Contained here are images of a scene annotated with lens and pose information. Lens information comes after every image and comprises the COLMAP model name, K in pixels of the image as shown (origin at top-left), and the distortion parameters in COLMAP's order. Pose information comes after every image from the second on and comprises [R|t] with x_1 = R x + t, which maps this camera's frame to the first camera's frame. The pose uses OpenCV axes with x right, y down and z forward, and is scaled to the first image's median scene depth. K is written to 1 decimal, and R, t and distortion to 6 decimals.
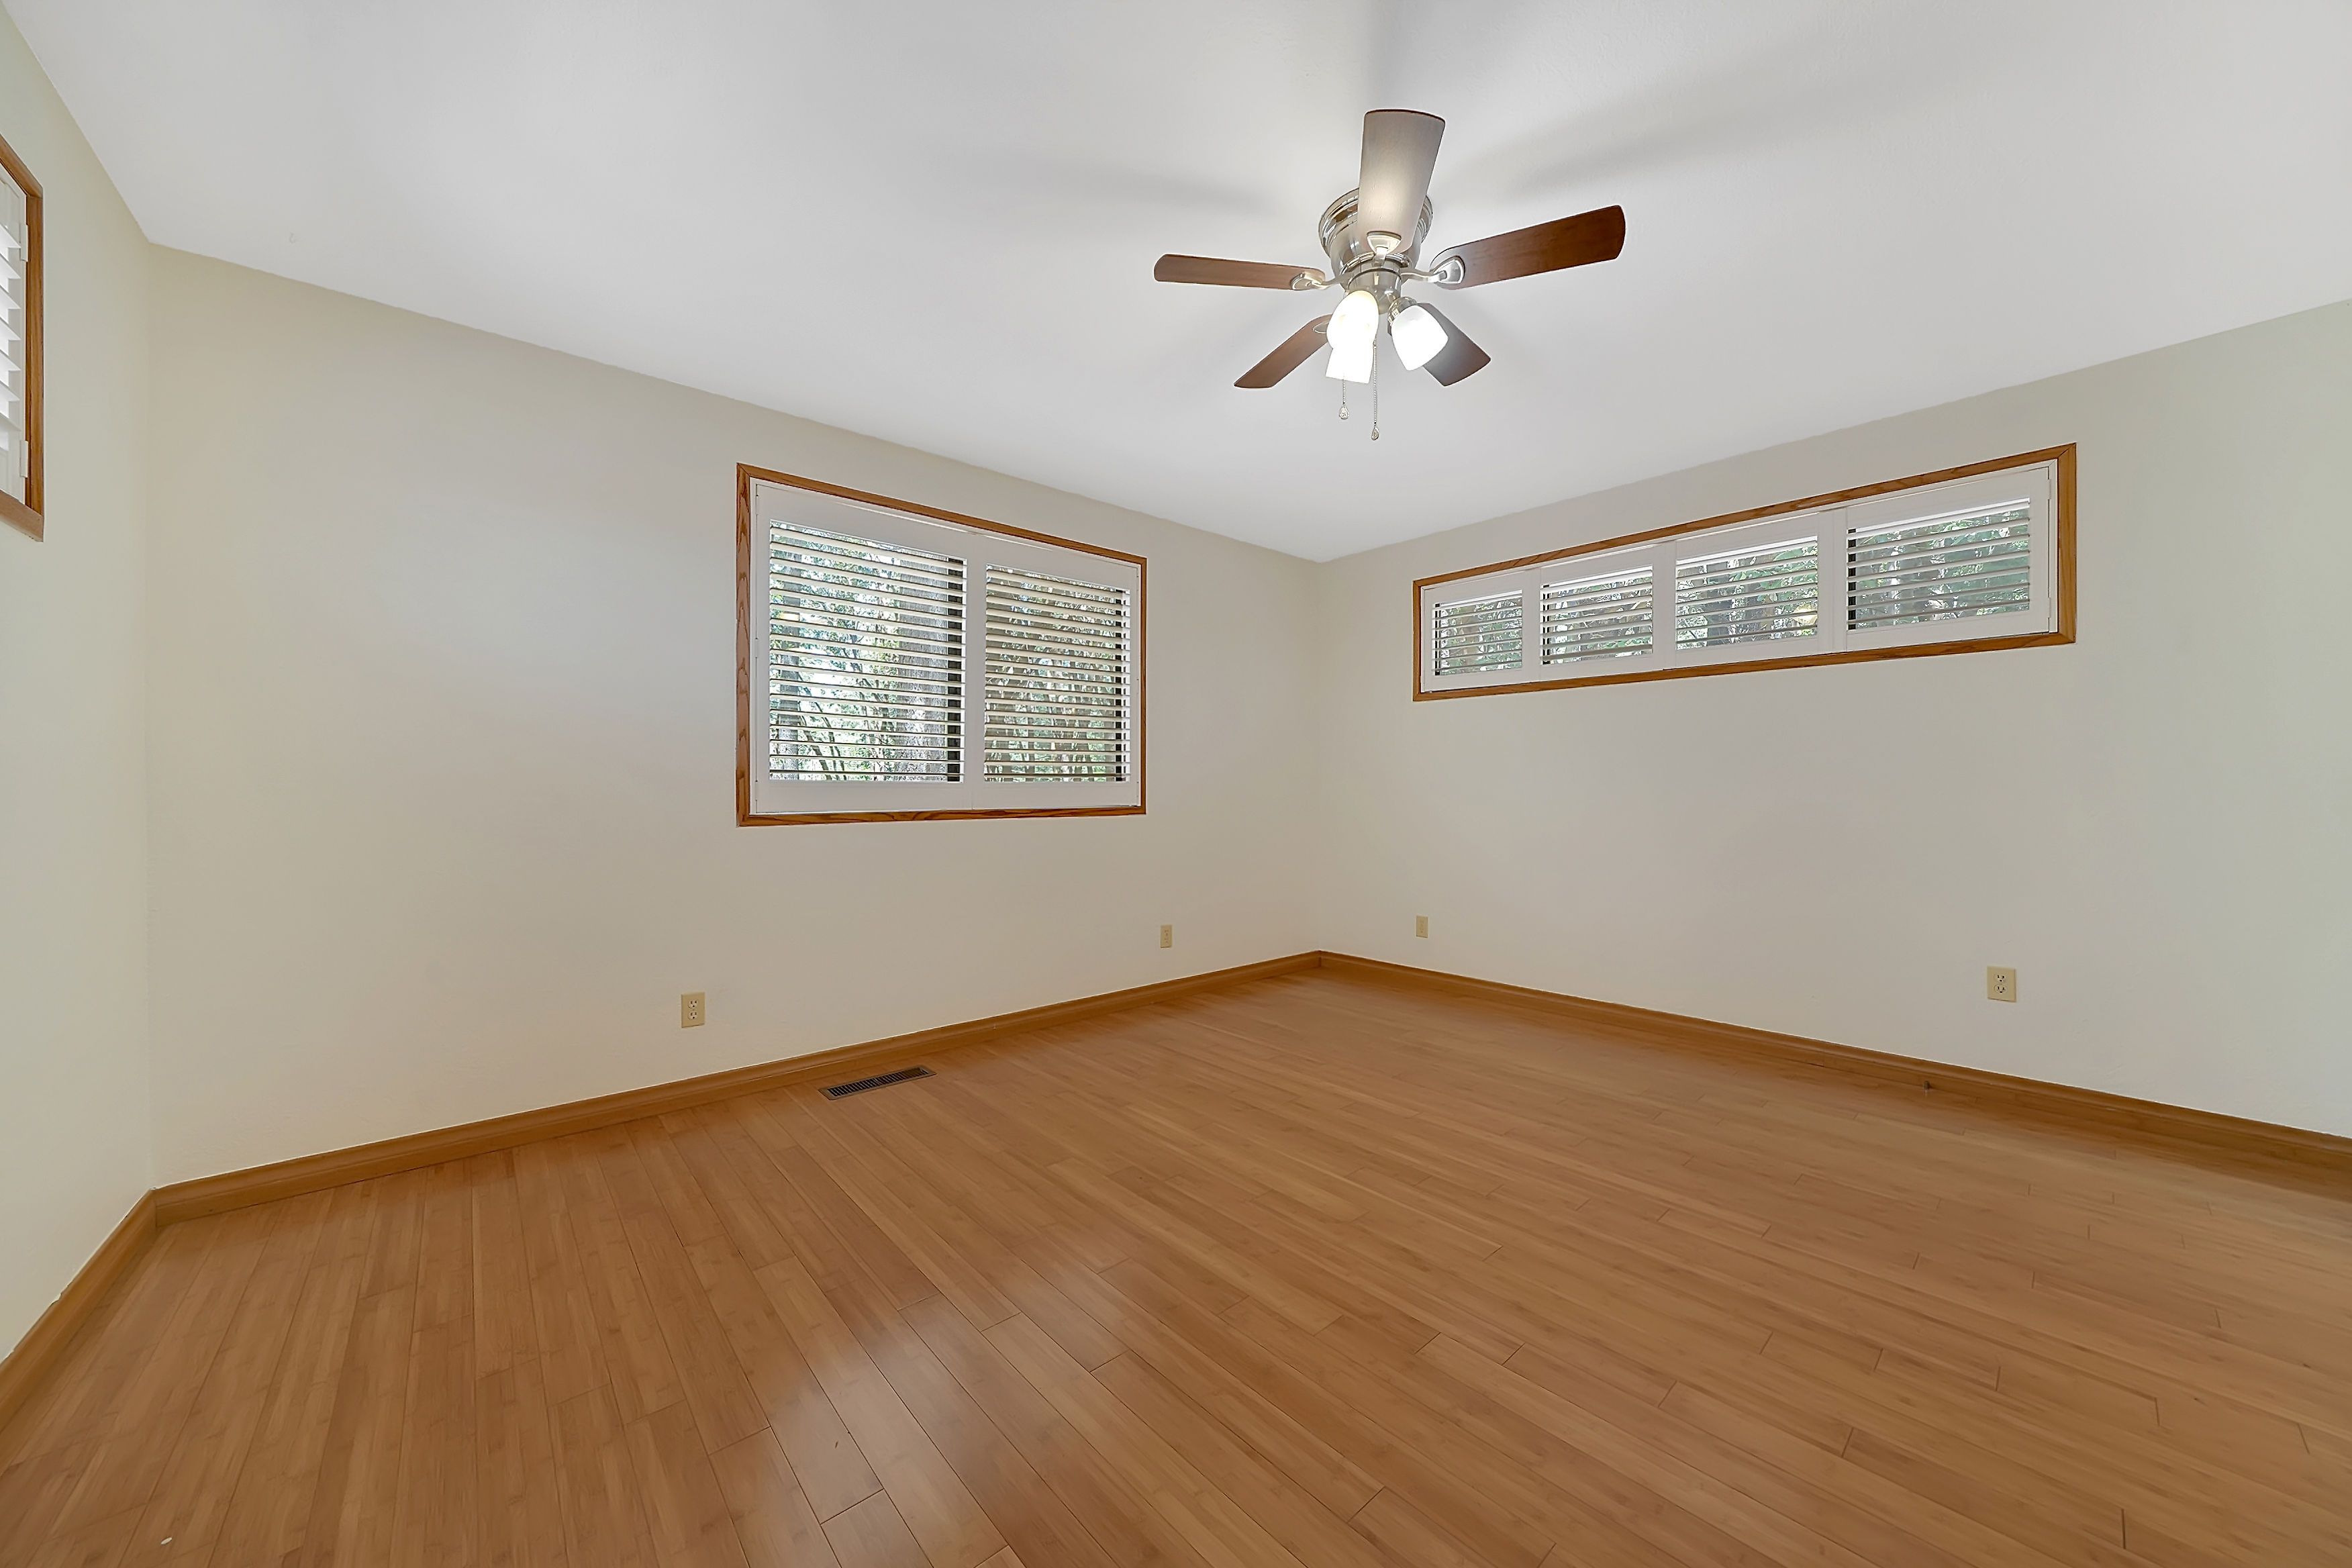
lens RADIAL K [[820.5, 0, 1163.3], [0, 820.5, 796.4], [0, 0, 1]] dist [-0.025298, -0.000131]
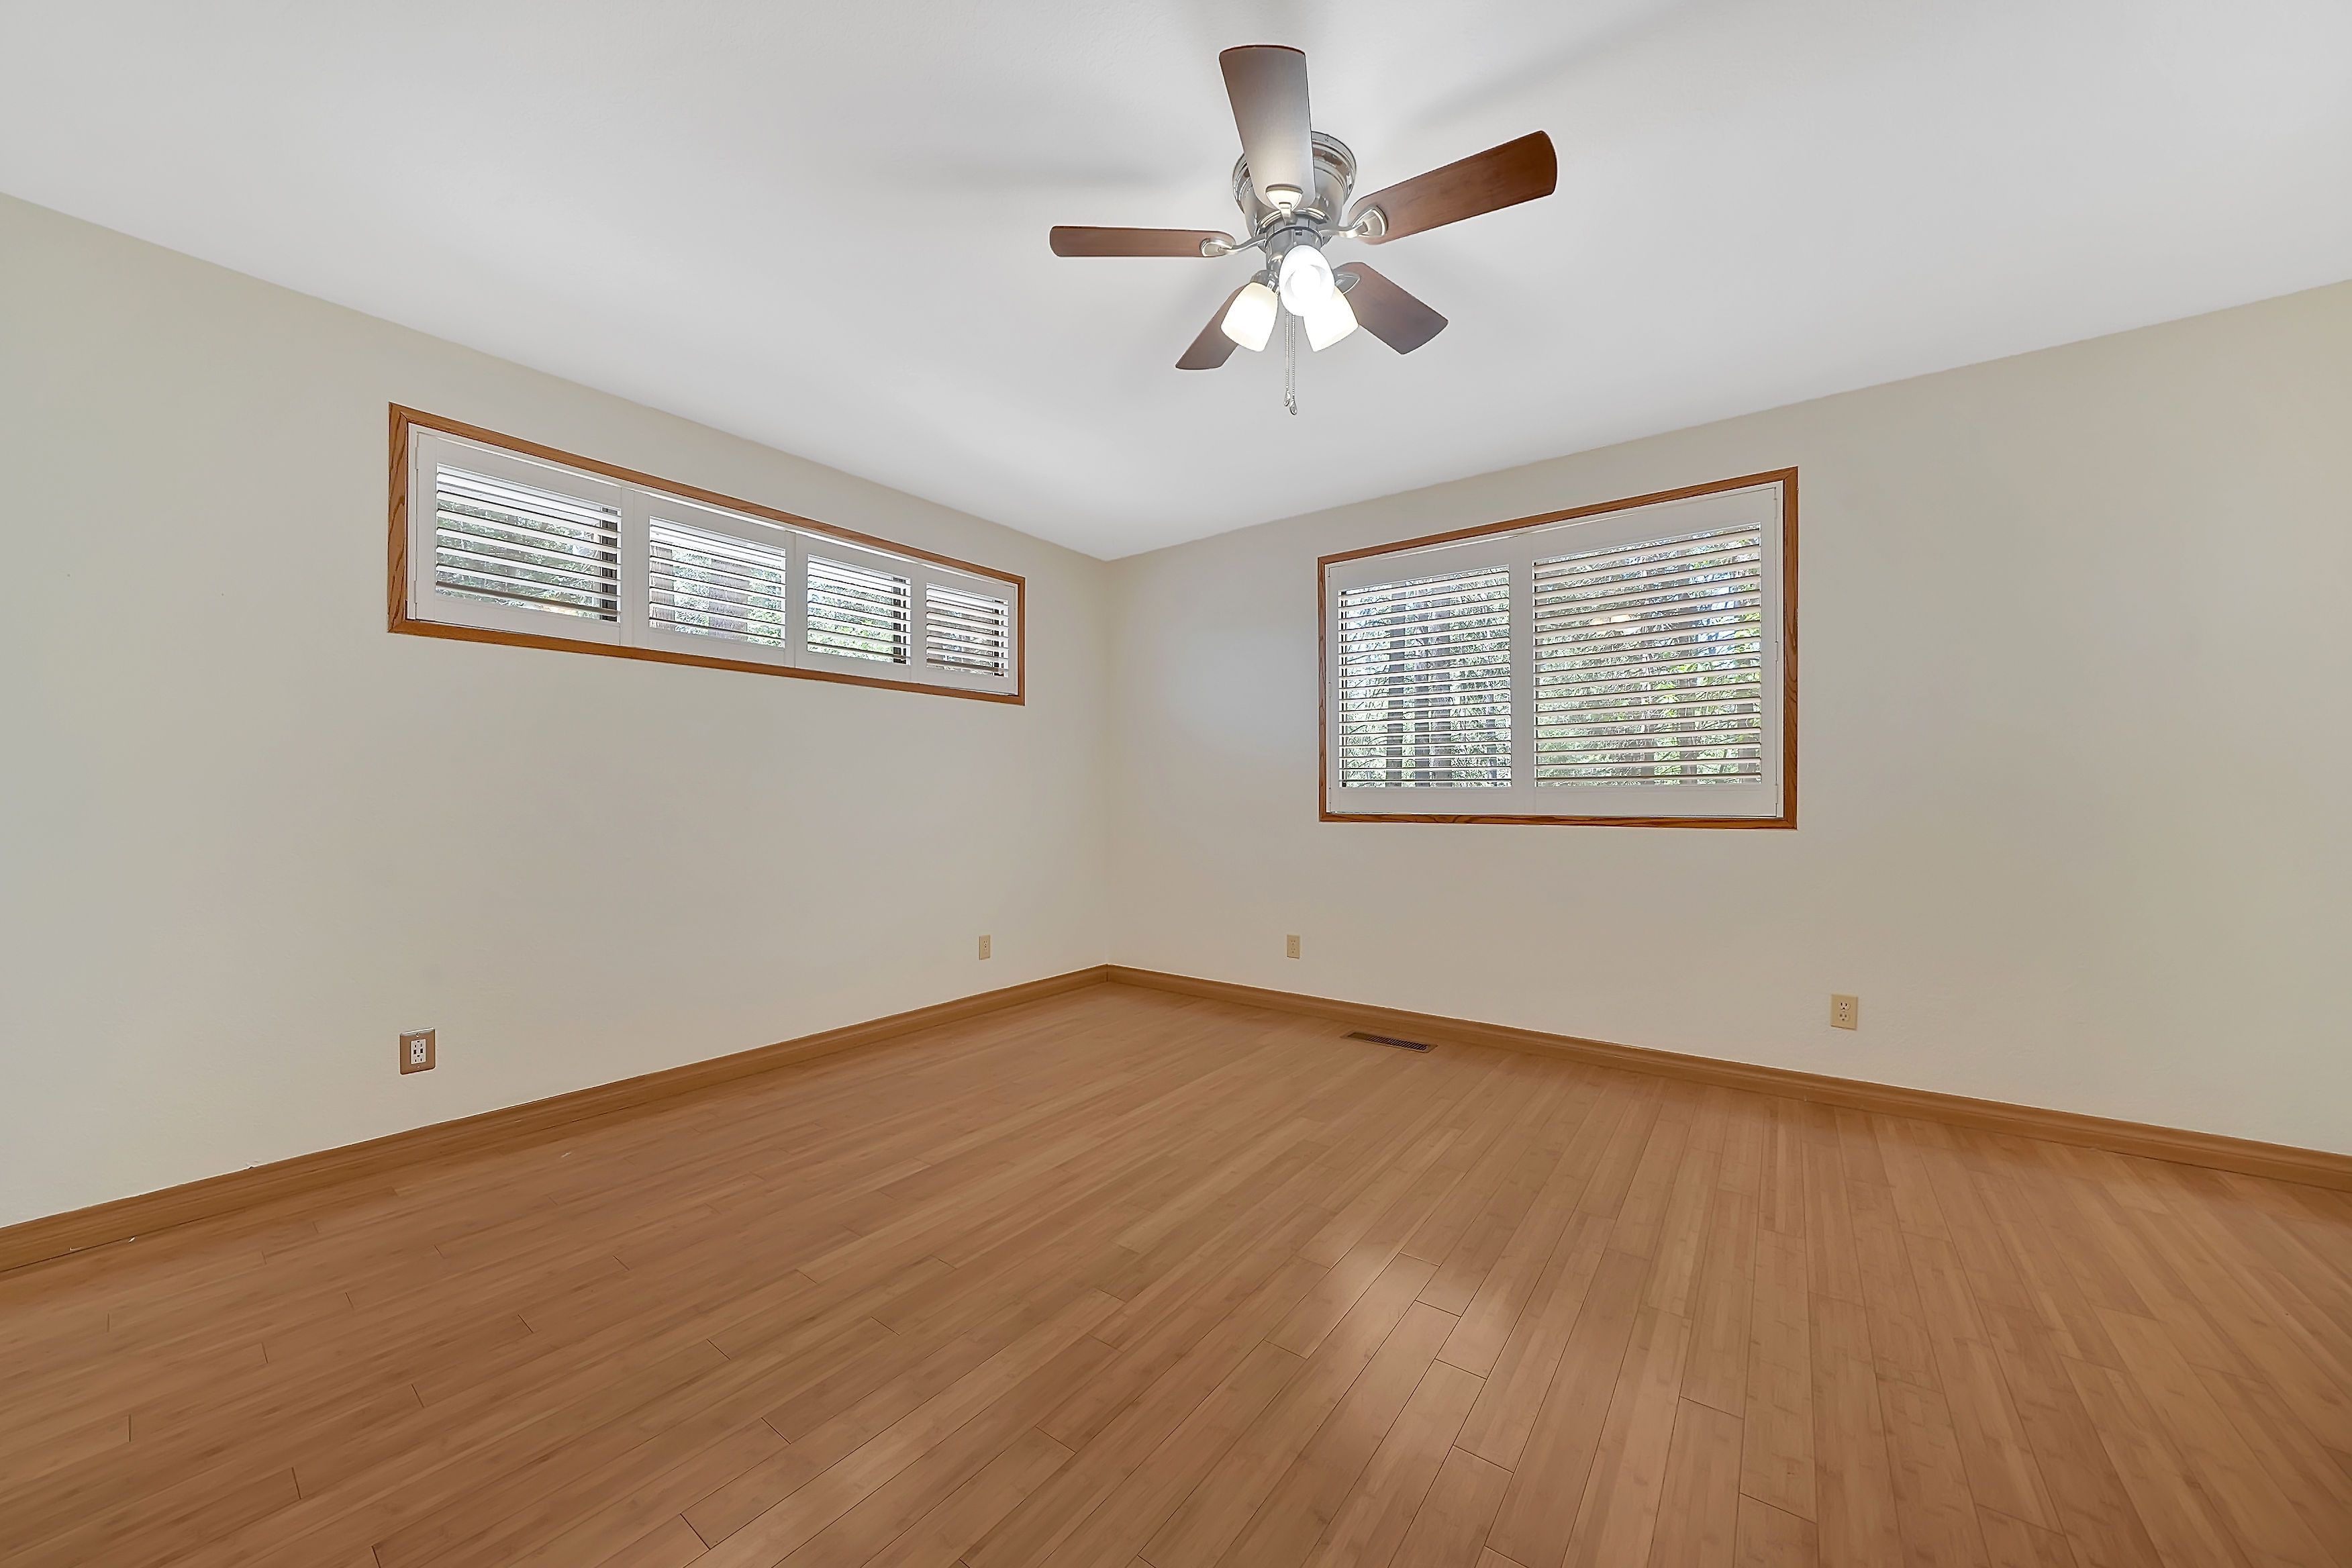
lens RADIAL K [[820.5, 0, 1163.3], [0, 820.5, 796.4], [0, 0, 1]] dist [-0.025298, -0.000131]
pose [[0.206578, 0.003908, -0.978422, 0.832684], [-0.007281, 0.999970, 0.002457, -0.007266], [0.978403, 0.006616, 0.206600, 0.485532]]
